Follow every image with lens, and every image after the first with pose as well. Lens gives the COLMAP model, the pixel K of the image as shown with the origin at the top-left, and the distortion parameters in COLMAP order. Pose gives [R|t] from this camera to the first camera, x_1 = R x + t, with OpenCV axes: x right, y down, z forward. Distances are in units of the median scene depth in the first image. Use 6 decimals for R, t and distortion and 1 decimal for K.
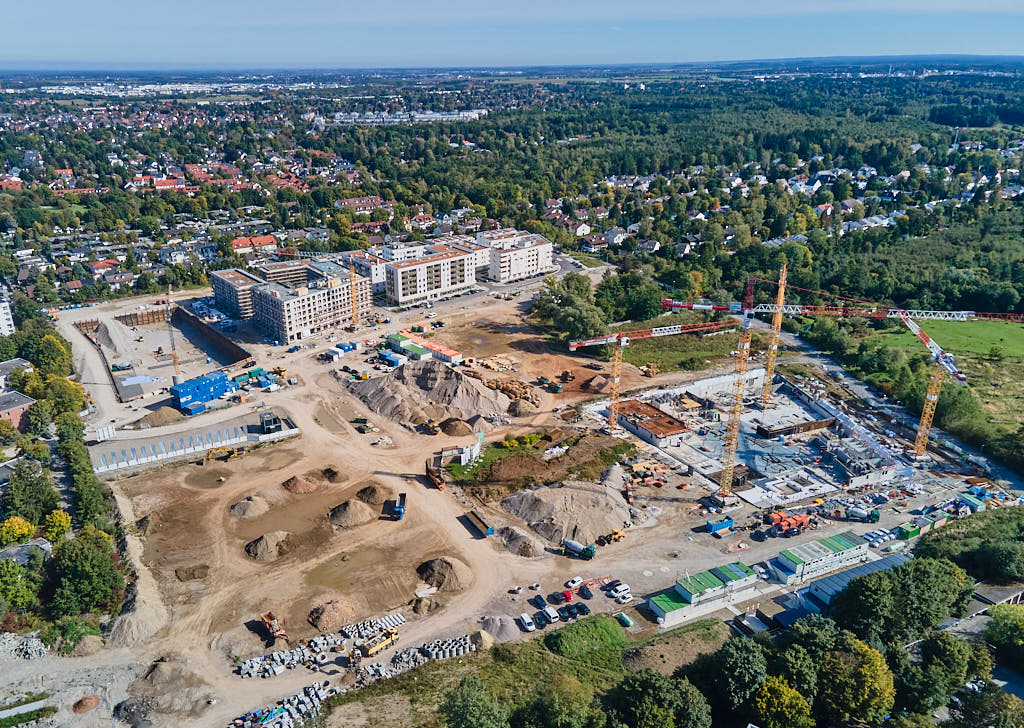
lens RADIAL K [[787.7, 0, 465.7], [0, 787.7, 414.4], [0, 0, 1]] dist [0.037131, -0.000716]
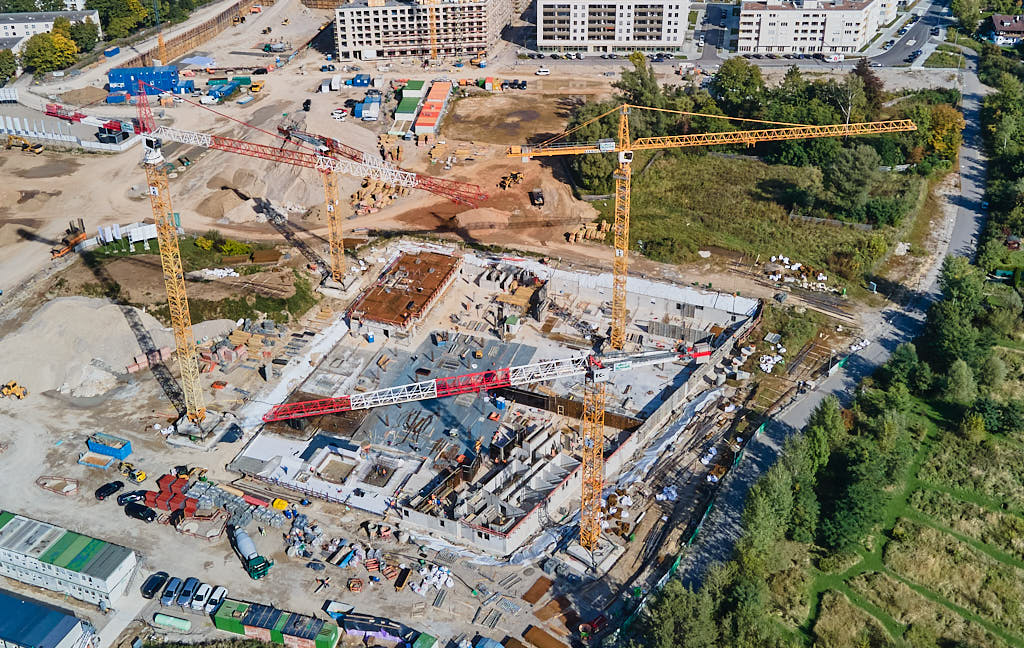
lens RADIAL K [[1009.2, 0, 506.3], [0, 1009.2, 181.5], [0, 0, 1]] dist [0.064577, -0.106664]
pose [[0.706423, 0.298987, -0.641540, 0.716846], [-0.284154, 0.949948, 0.129828, -0.186028], [0.648247, 0.090583, 0.756023, 0.403455]]
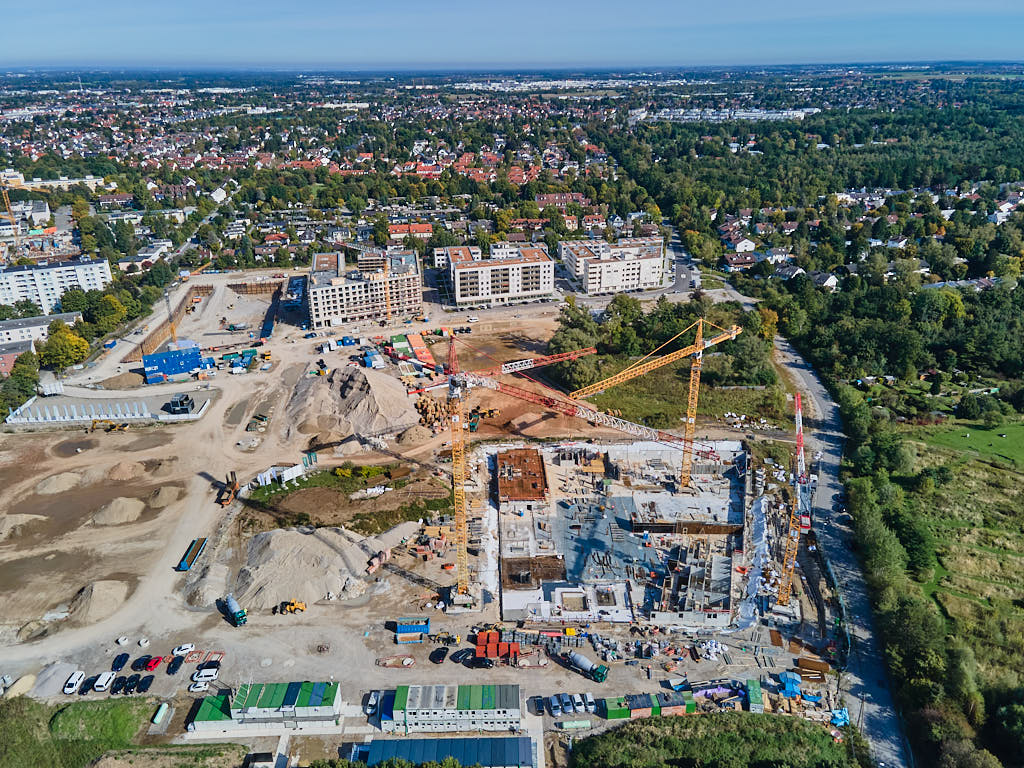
lens RADIAL K [[741.8, 0, 512.0], [0, 741.8, 384.0], [0, 0, 1]] dist [0.022943, 0.030836]
pose [[0.914592, 0.163601, -0.369806, 0.467963], [-0.166504, 0.985741, 0.024296, -0.102653], [0.368508, 0.039353, 0.928791, 0.220475]]
